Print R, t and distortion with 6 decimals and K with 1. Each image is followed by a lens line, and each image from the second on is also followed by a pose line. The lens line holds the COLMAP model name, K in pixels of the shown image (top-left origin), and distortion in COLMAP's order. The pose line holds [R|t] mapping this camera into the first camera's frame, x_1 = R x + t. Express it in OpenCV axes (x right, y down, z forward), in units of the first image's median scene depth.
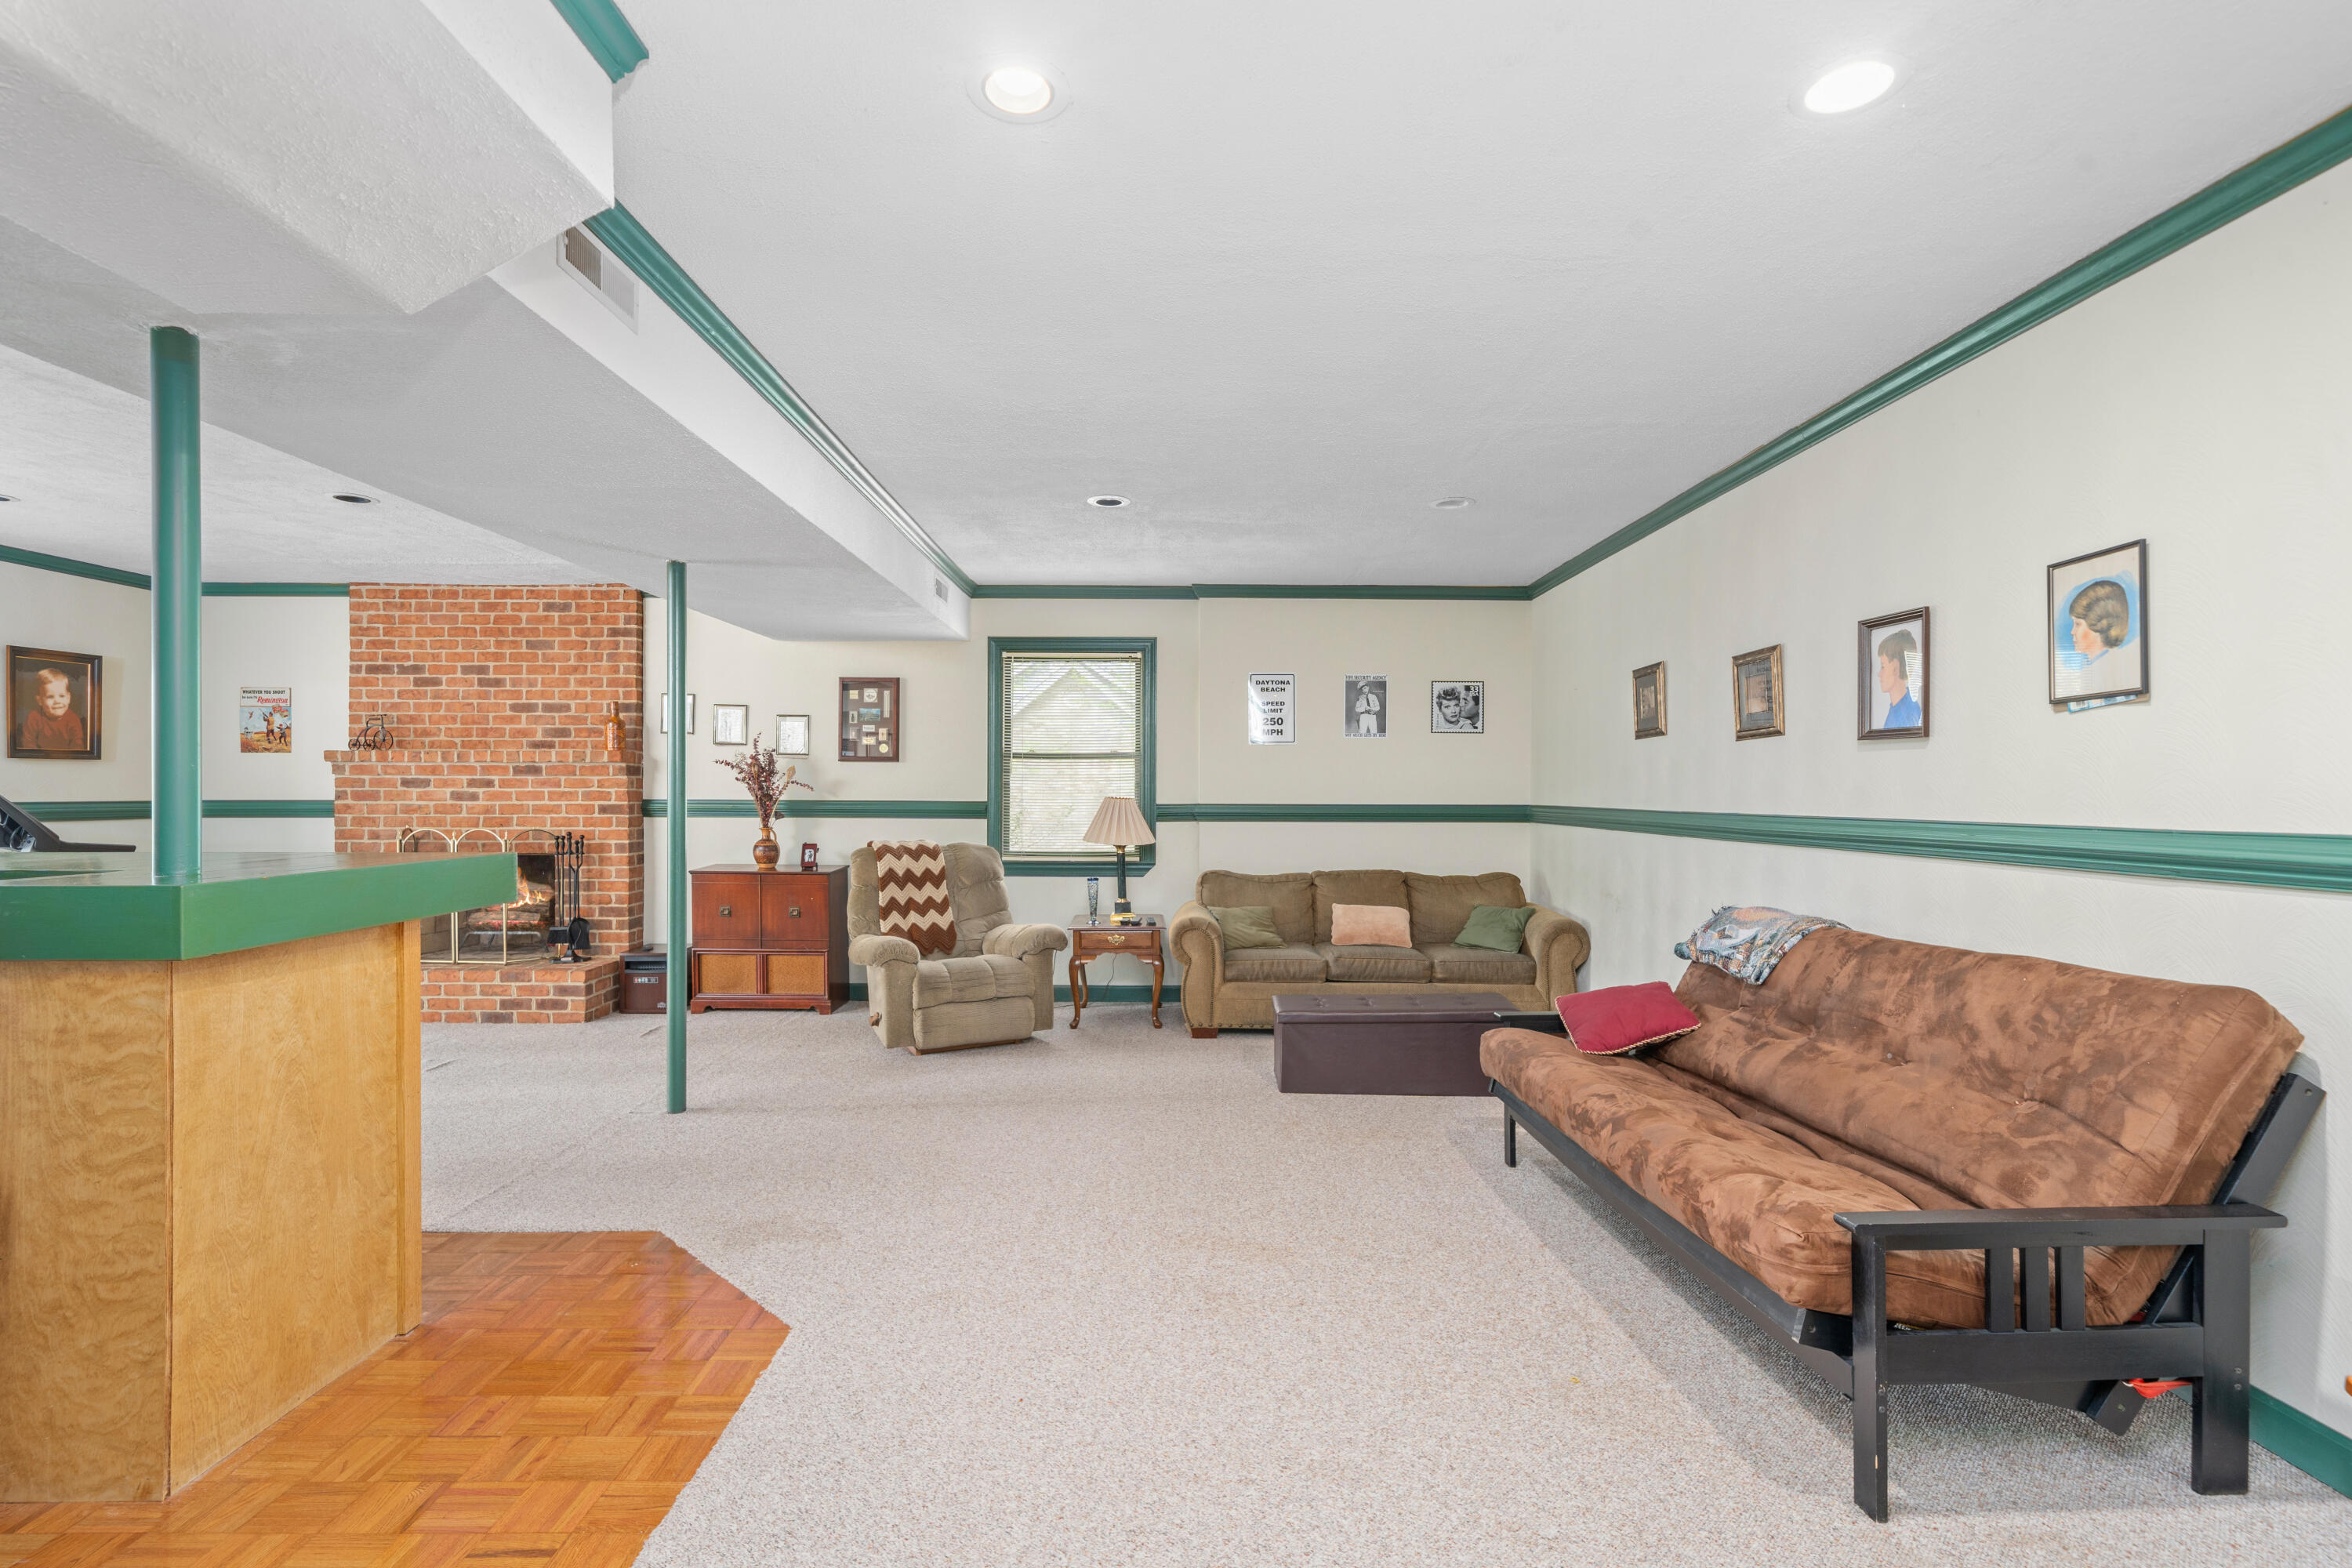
lens RADIAL K [[1084.6, 0, 1189.6], [0, 1084.6, 795.1], [0, 0, 1]] dist [0.010374, -0.000007]
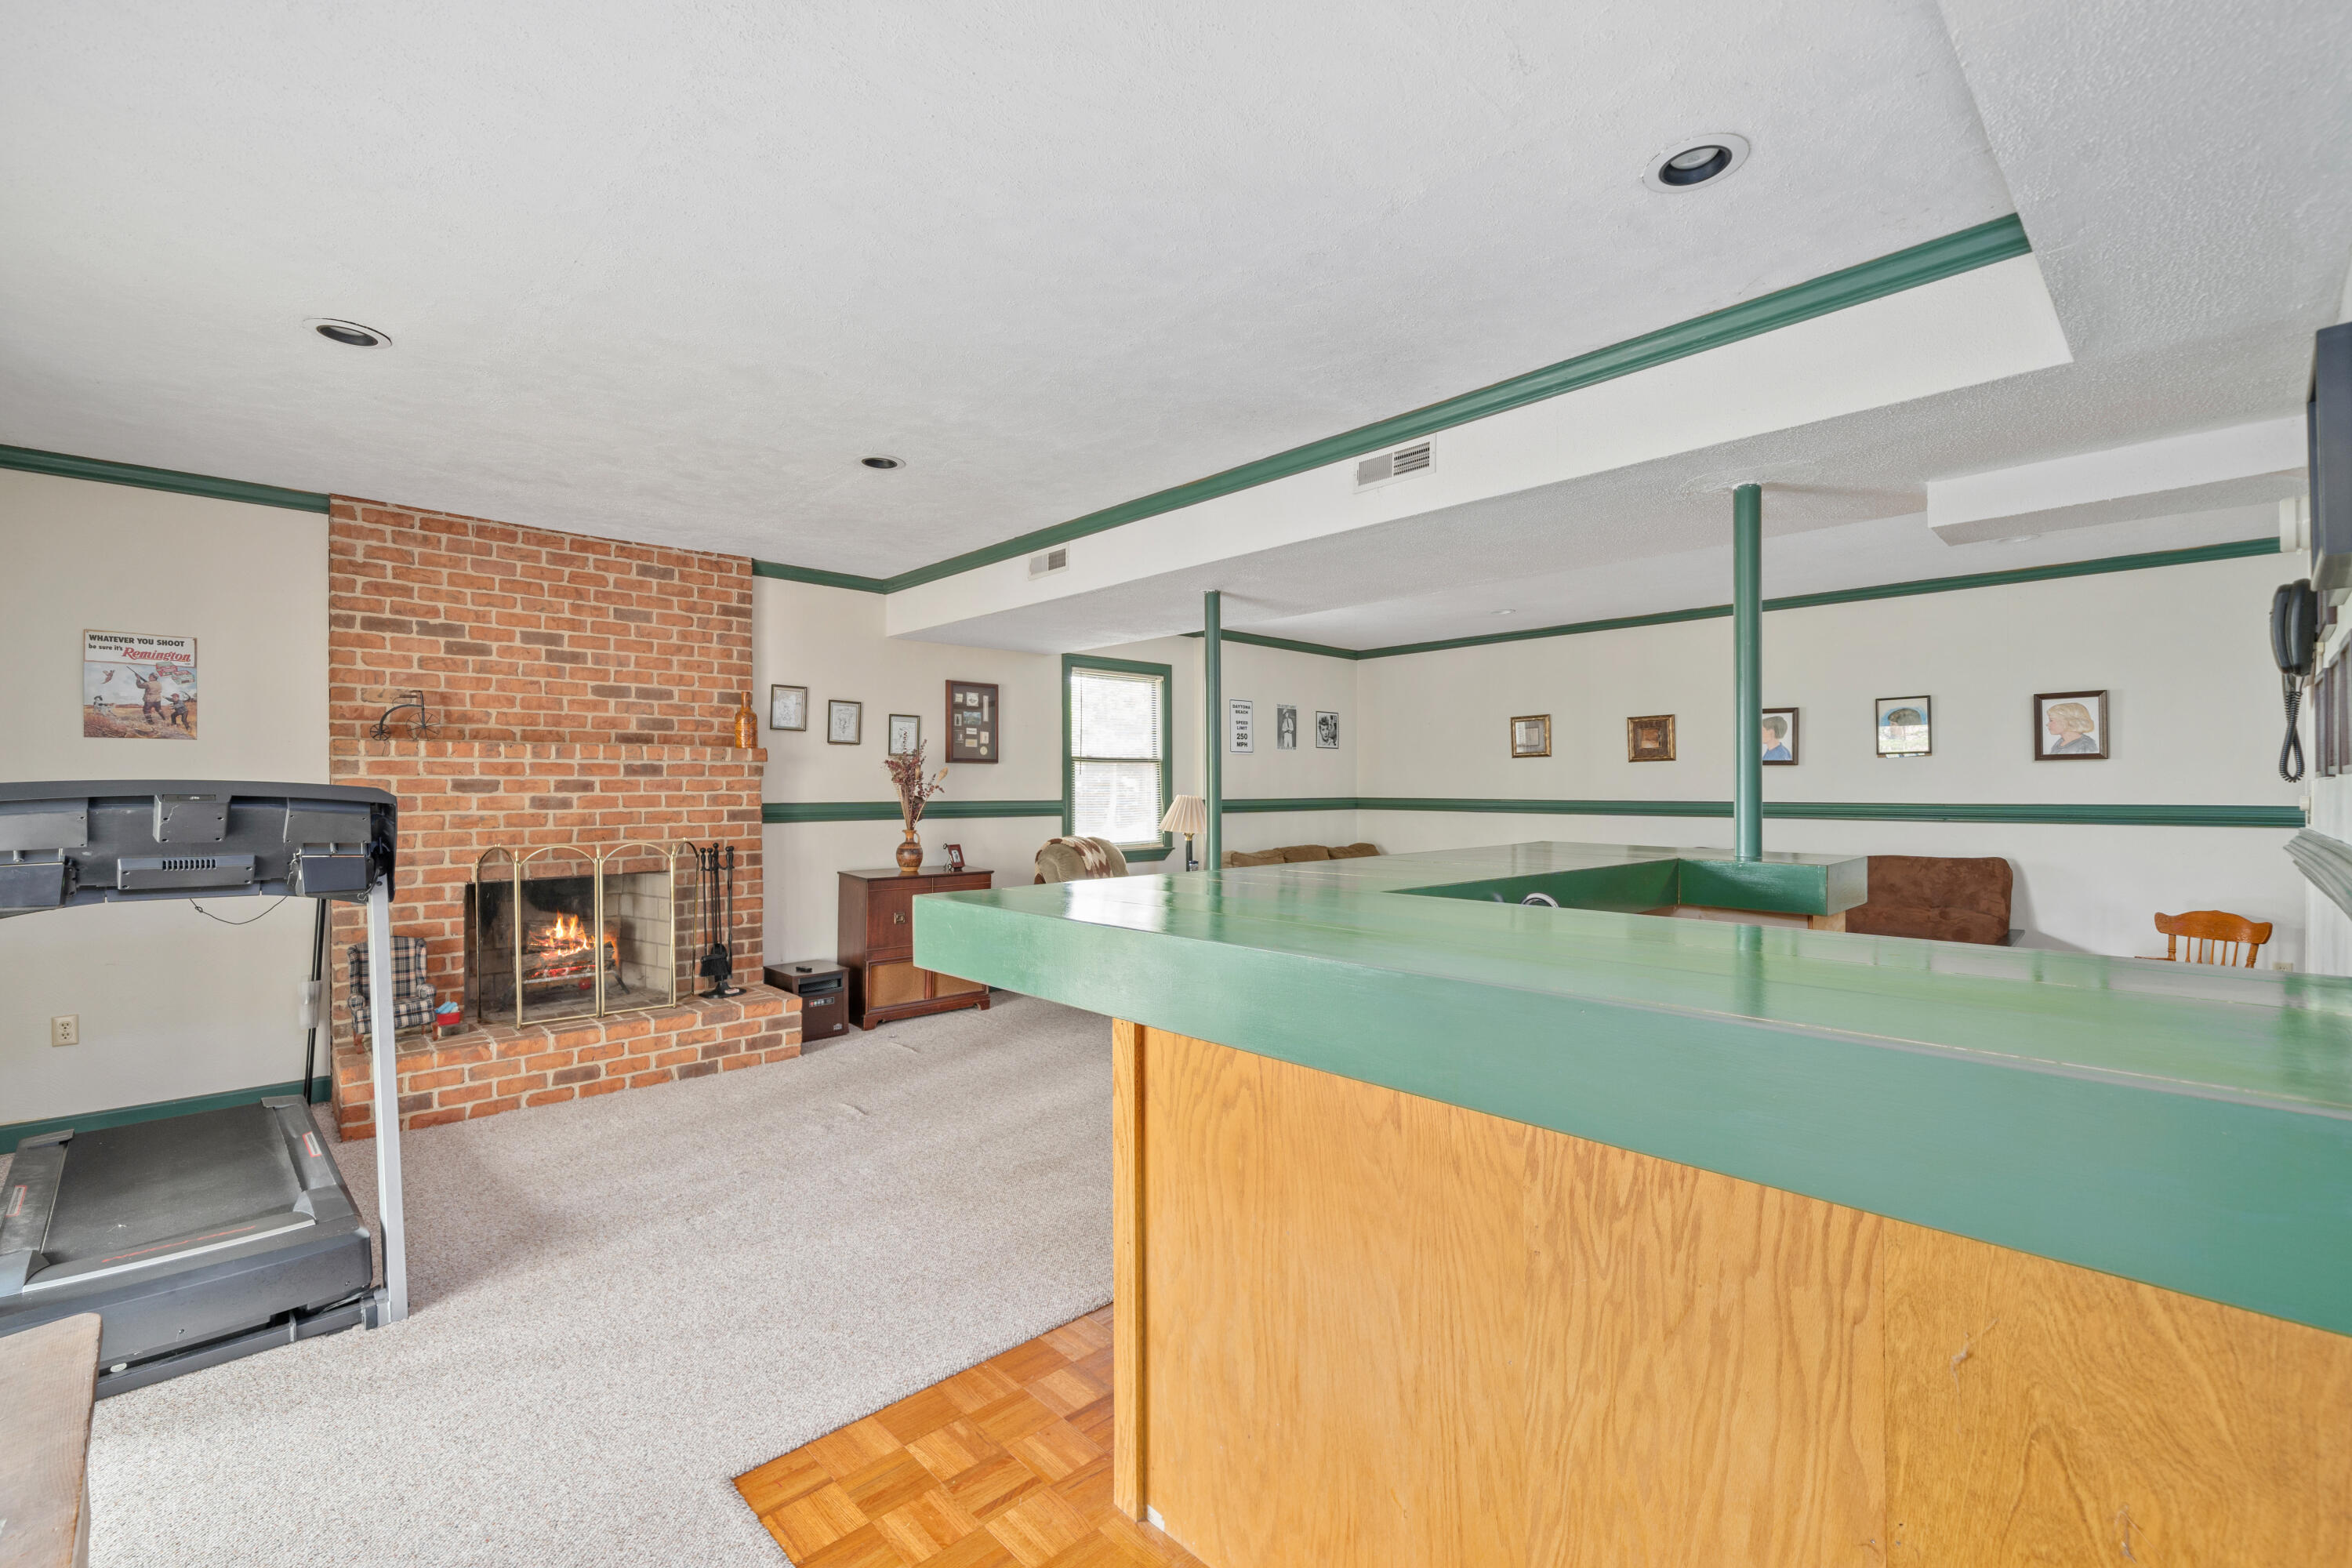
lens RADIAL K [[981.2, 0, 1171.6], [0, 981.2, 785.2], [0, 0, 1]] dist [-0.000707, -0.000020]
pose [[0.730535, -0.003836, 0.682865, -0.804528], [0.005578, 0.999984, -0.000350, -0.008694], [-0.682853, 0.004065, 0.730545, 0.190961]]
